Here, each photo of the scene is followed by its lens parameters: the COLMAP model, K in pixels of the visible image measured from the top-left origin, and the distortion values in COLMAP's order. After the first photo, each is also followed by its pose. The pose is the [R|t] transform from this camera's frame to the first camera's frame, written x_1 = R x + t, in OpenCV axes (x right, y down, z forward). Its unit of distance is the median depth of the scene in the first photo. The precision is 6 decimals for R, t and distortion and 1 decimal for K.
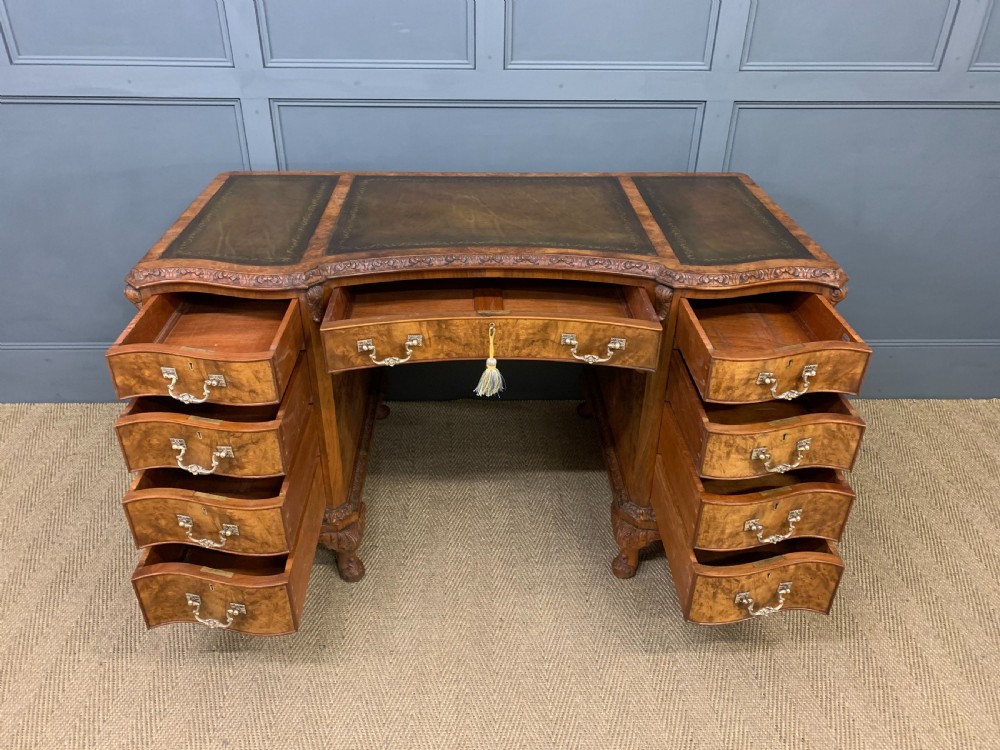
lens RADIAL K [[764.8, 0, 493.4], [0, 764.8, 367.9], [0, 0, 1]] dist [0.038169, -0.020455]
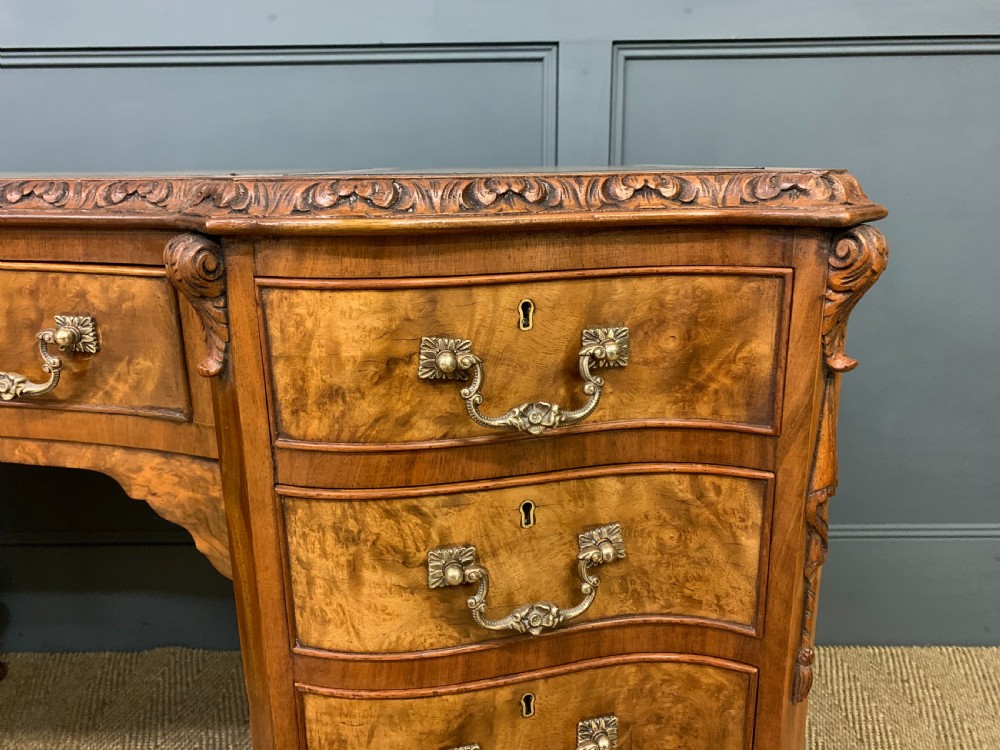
lens RADIAL K [[764.8, 0, 490.5], [0, 764.8, 369.8], [0, 0, 1]] dist [0.038169, -0.020455]
pose [[0.998969, -0.014060, -0.043155, 0.273089], [0.001485, 0.960426, -0.278532, 0.010552], [0.045363, 0.278180, 0.959457, 0.613344]]
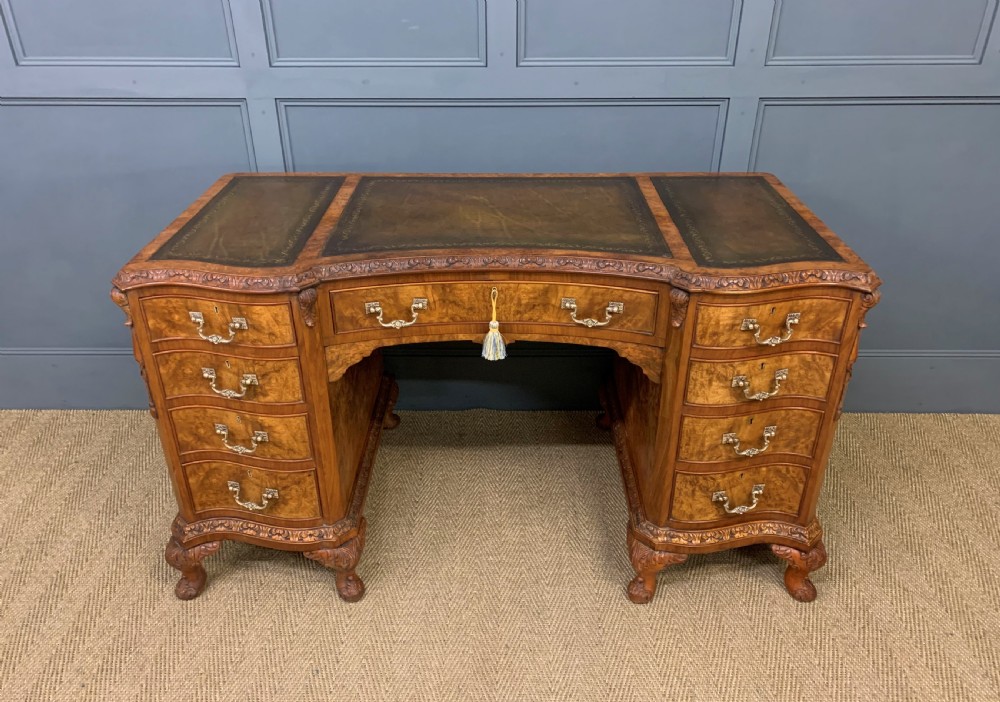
lens RADIAL K [[766.1, 0, 496.5], [0, 766.1, 354.1], [0, 0, 1]] dist [0.043041, -0.026257]
pose [[0.999177, 0.006035, -0.040116, 0.031283], [-0.007235, 0.999529, -0.029825, 0.000566], [0.039917, 0.030091, 0.998750, 0.049362]]
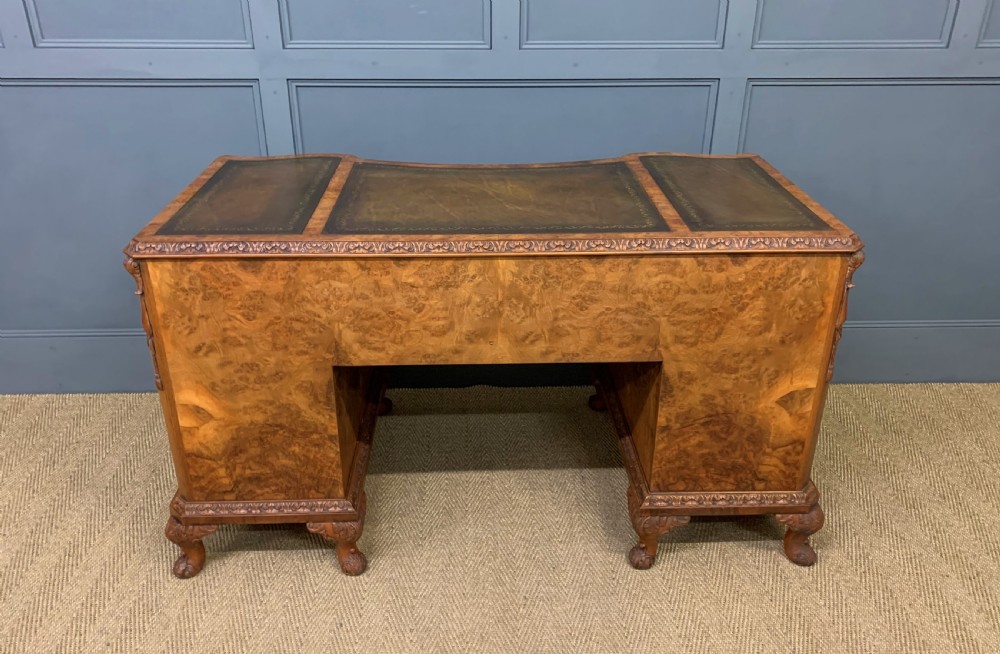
lens RADIAL K [[813.4, 0, 499.2], [0, 813.4, 323.0], [0, 0, 1]] dist [0.036277, -0.016612]
pose [[0.999957, -0.008871, 0.002687, -0.020552], [0.009078, 0.995849, -0.090566, 0.073766], [-0.001872, 0.090587, 0.995887, -0.043499]]
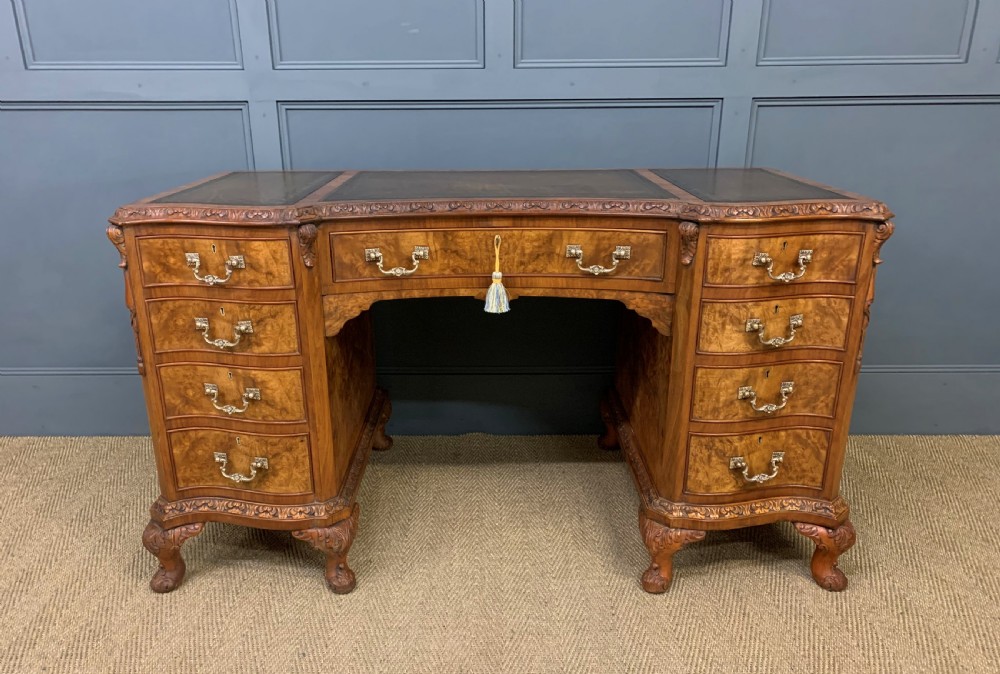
lens RADIAL K [[782.2, 0, 481.2], [0, 782.2, 376.9], [0, 0, 1]] dist [0.035136, -0.014364]
pose [[0.999216, -0.004264, -0.039368, 0.010483], [-0.003087, 0.982771, -0.184799, 0.199236], [0.039478, 0.184776, 0.981987, 0.086943]]
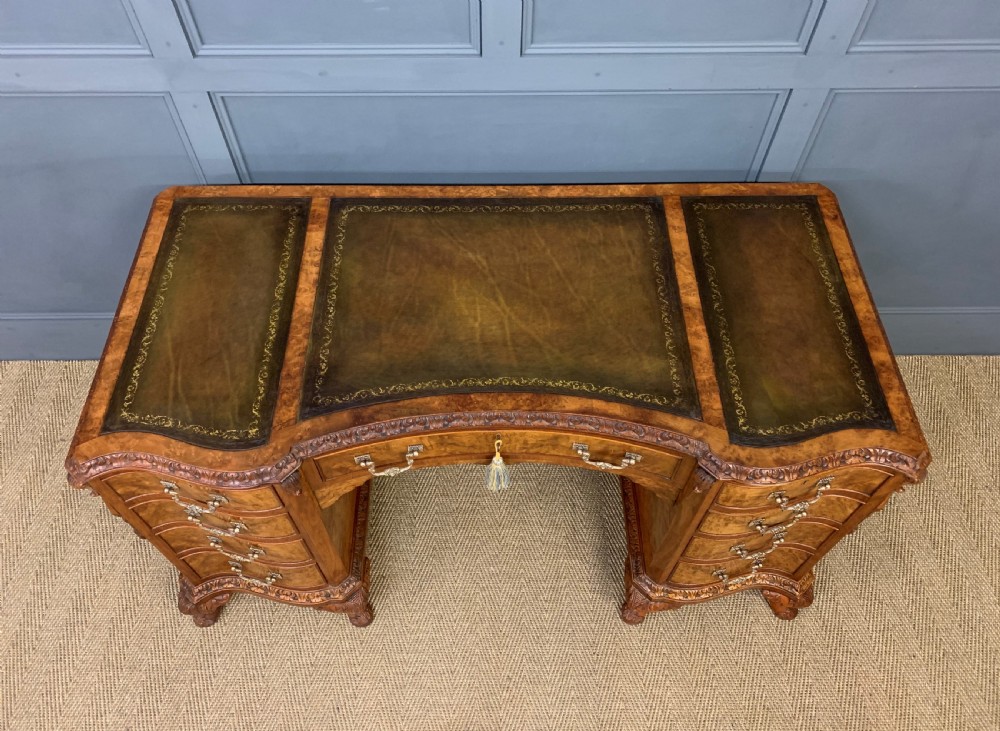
lens RADIAL K [[765.6, 0, 494.7], [0, 765.6, 349.8], [0, 0, 1]] dist [0.034535, -0.013887]
pose [[0.999794, 0.010033, -0.017618, 0.004774], [-0.001866, 0.910824, 0.412790, -0.463469], [0.020188, -0.412673, 0.910656, 0.231754]]
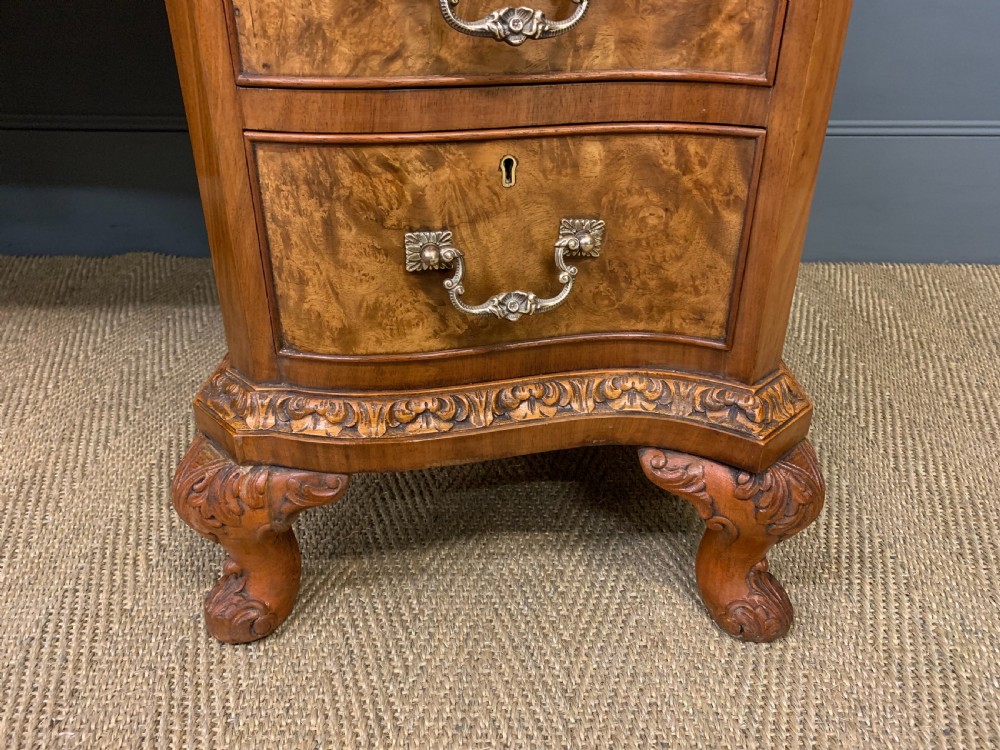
lens RADIAL K [[764.8, 0, 491.4], [0, 764.8, 361.6], [0, 0, 1]] dist [0.038169, -0.020455]
pose [[0.998821, 0.015050, -0.046151, 0.279678], [-0.017583, 0.998333, -0.054982, 0.180604], [0.045247, 0.055729, 0.997420, 0.703104]]
